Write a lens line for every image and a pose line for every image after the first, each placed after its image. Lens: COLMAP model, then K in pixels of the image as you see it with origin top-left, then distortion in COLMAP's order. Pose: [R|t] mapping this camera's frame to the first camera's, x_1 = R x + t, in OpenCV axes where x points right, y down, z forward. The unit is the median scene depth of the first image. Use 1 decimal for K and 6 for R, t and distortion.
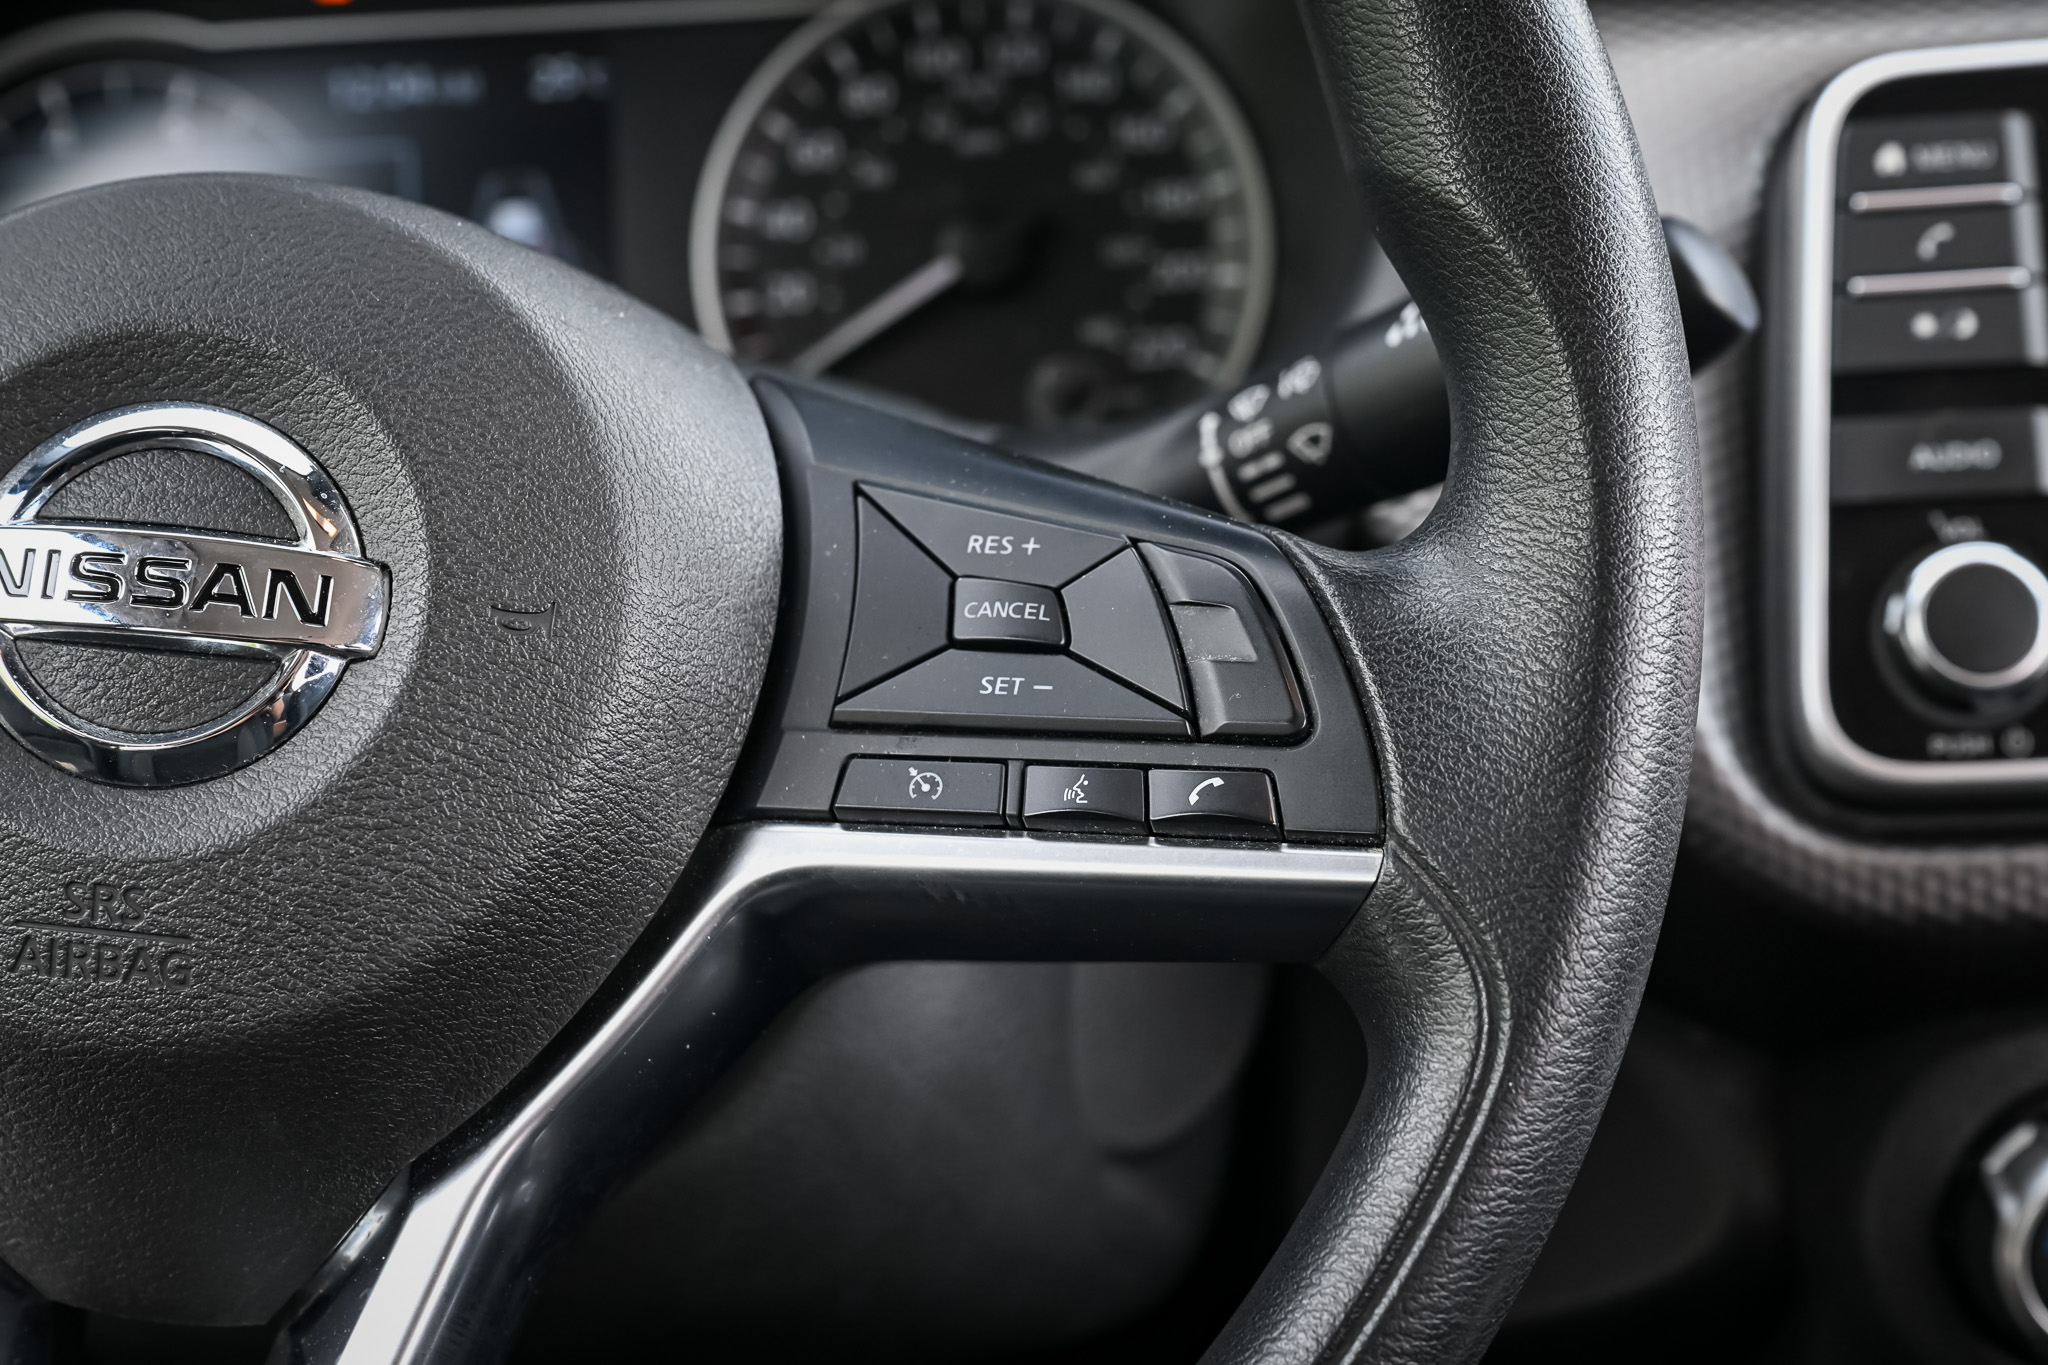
lens RADIAL K [[3902.8, 0, 1017.9], [0, 3902.8, 687.5], [0, 0, 1]] dist [-0.013429, 0.000000]
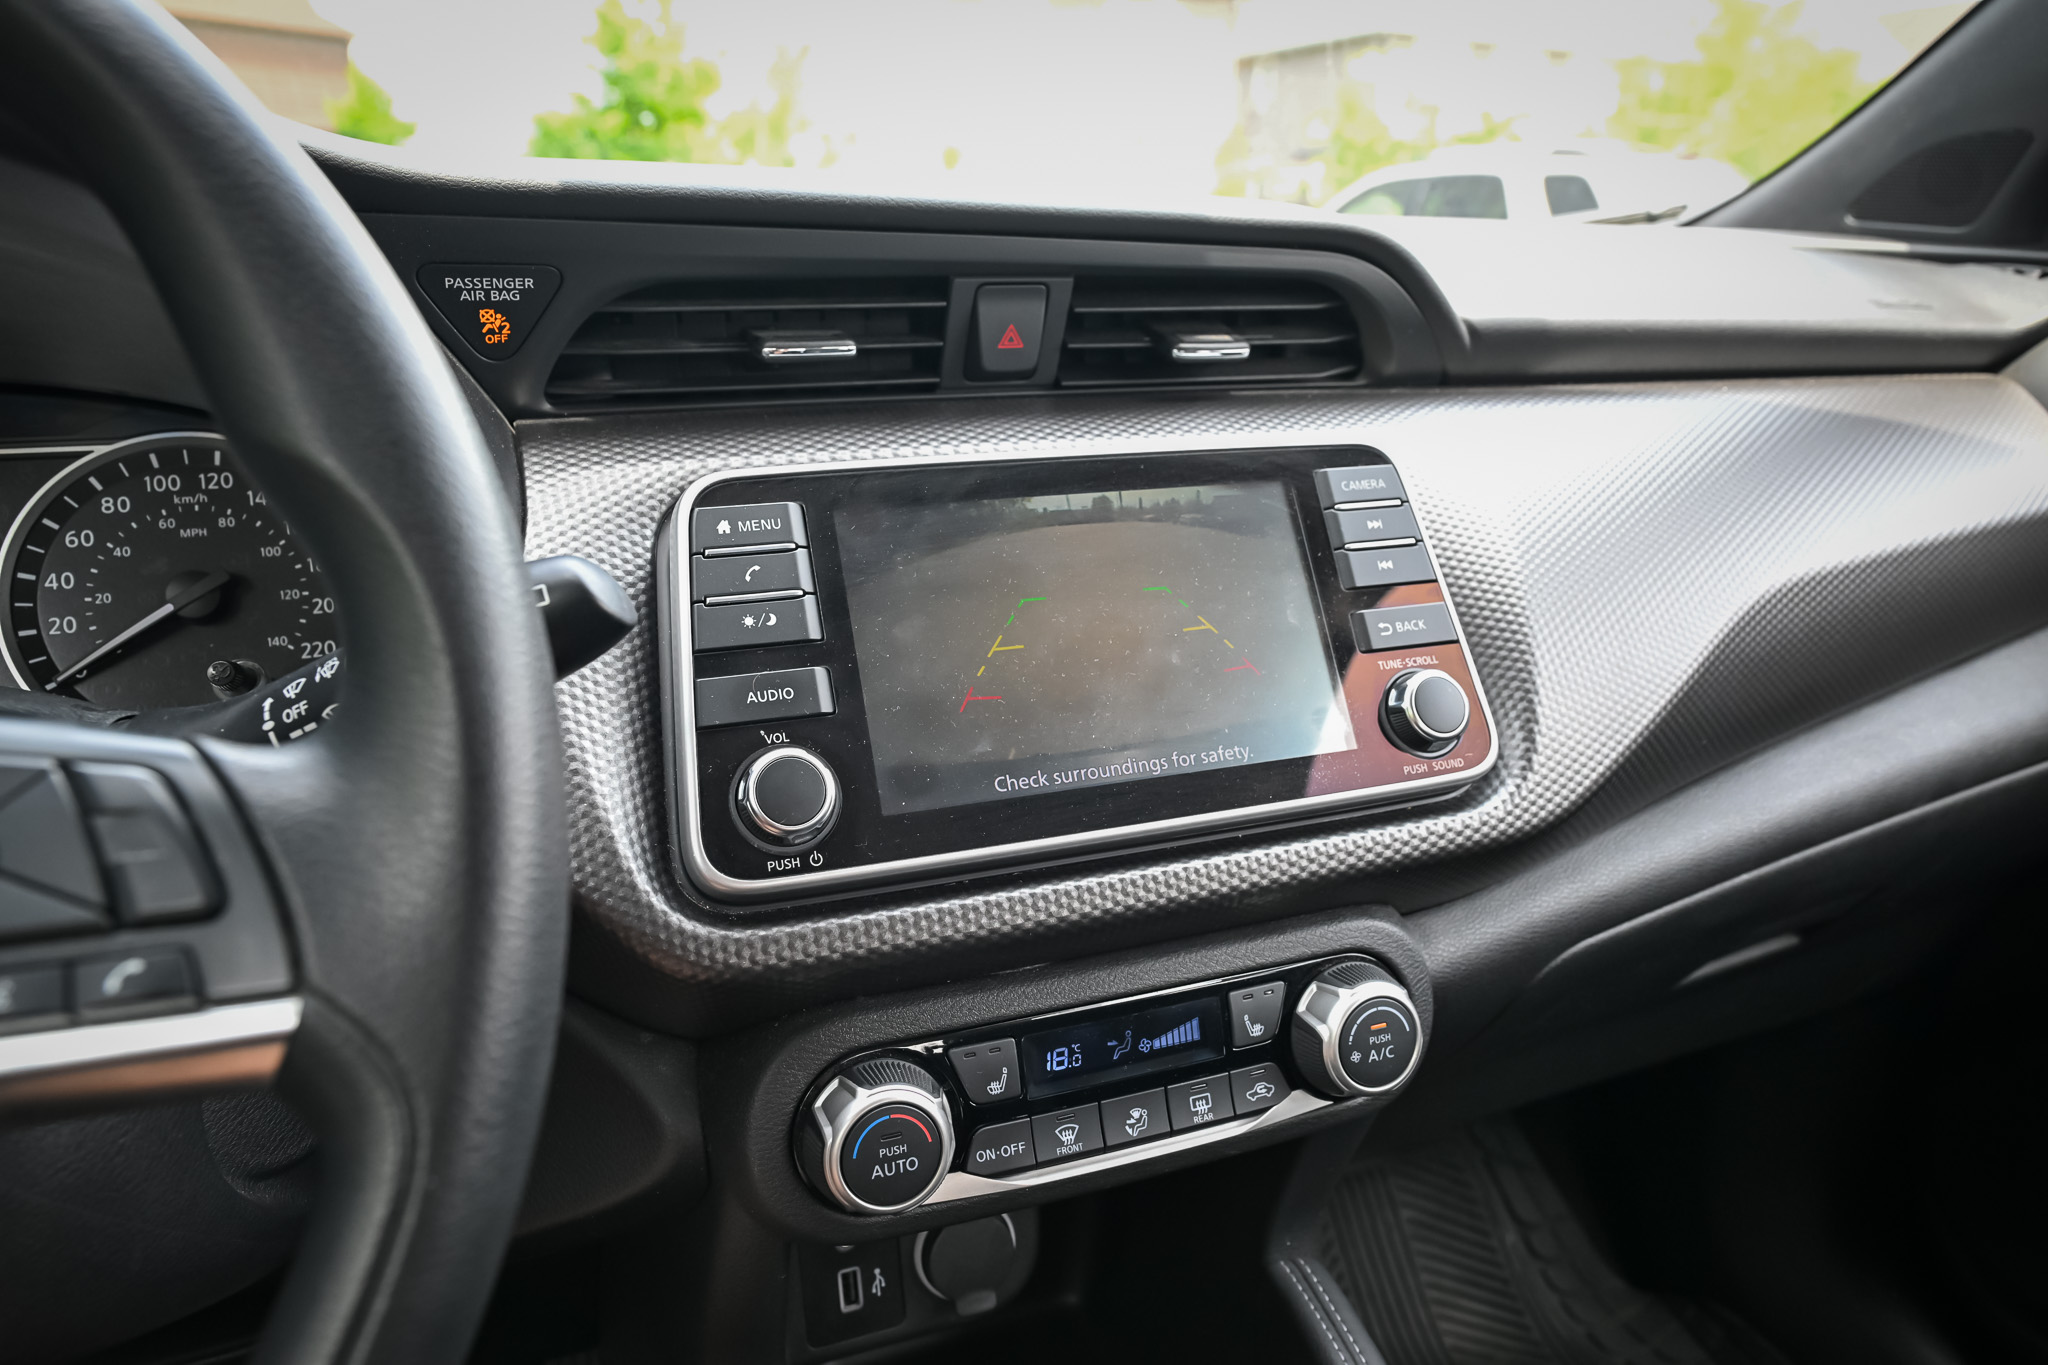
lens RADIAL K [[1352.7, 0, 1023.1], [0, 1352.7, 683.8], [0, 0, 1]] dist [-0.005771, 0.005533]
pose [[0.916877, -0.049437, 0.396097, 0.132806], [0.069316, 0.996944, -0.036023, -0.044539], [-0.393106, 0.060484, 0.917502, 0.509646]]
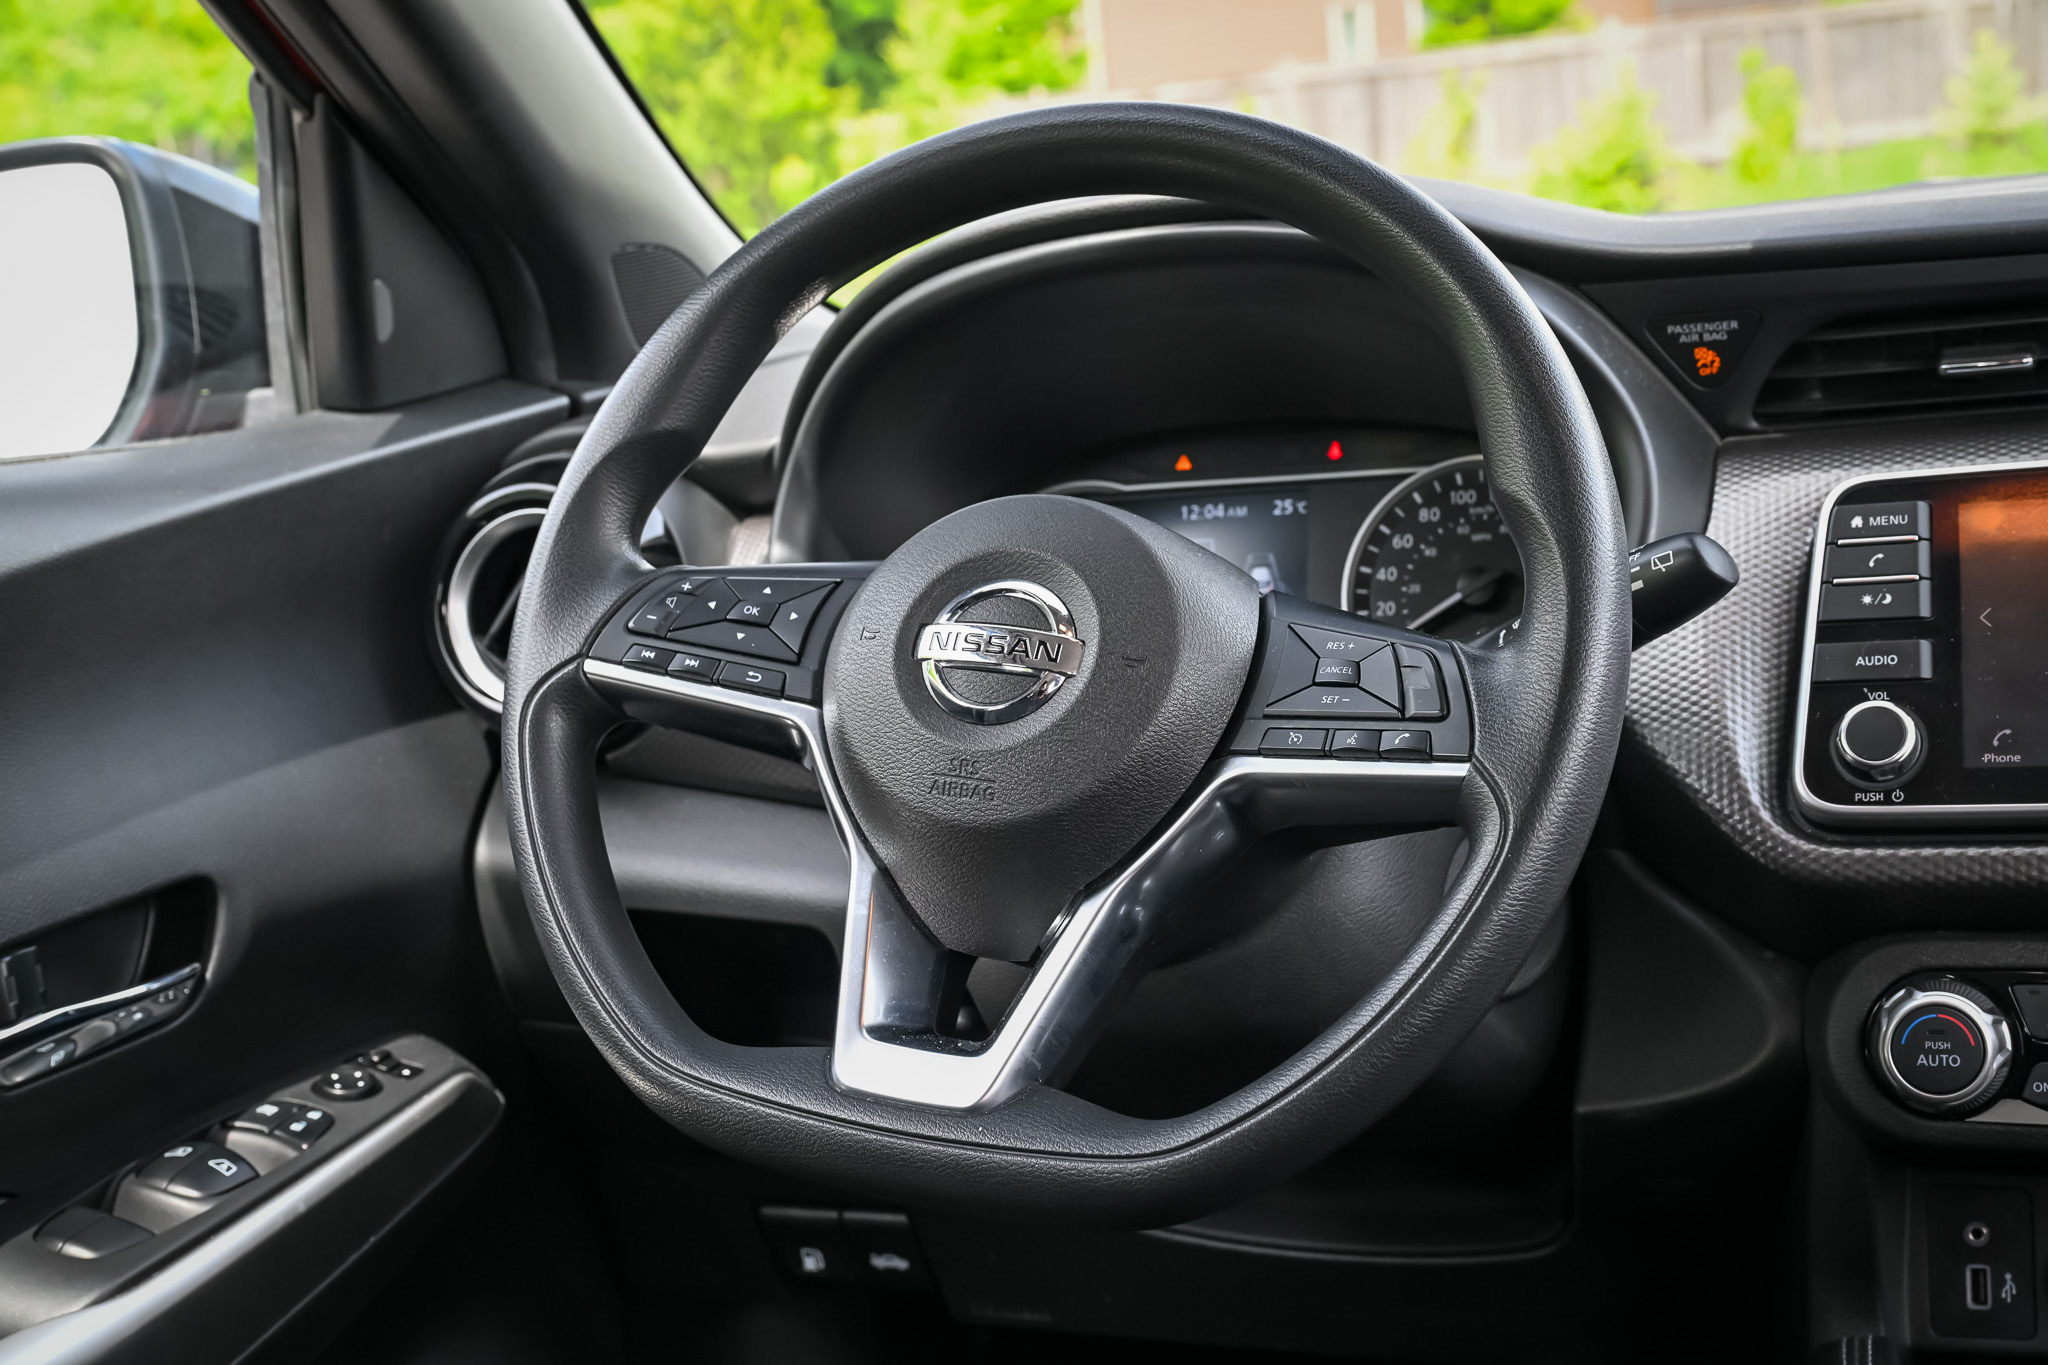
lens RADIAL K [[2664.3, 0, 1038.9], [0, 2664.3, 686.2], [0, 0, 1]] dist [-0.005322, 0.000000]
pose [[0.947562, 0.023263, -0.318724, 0.339664], [-0.068619, 0.988895, -0.131826, 0.214490], [0.312118, 0.146784, 0.938636, -0.578492]]
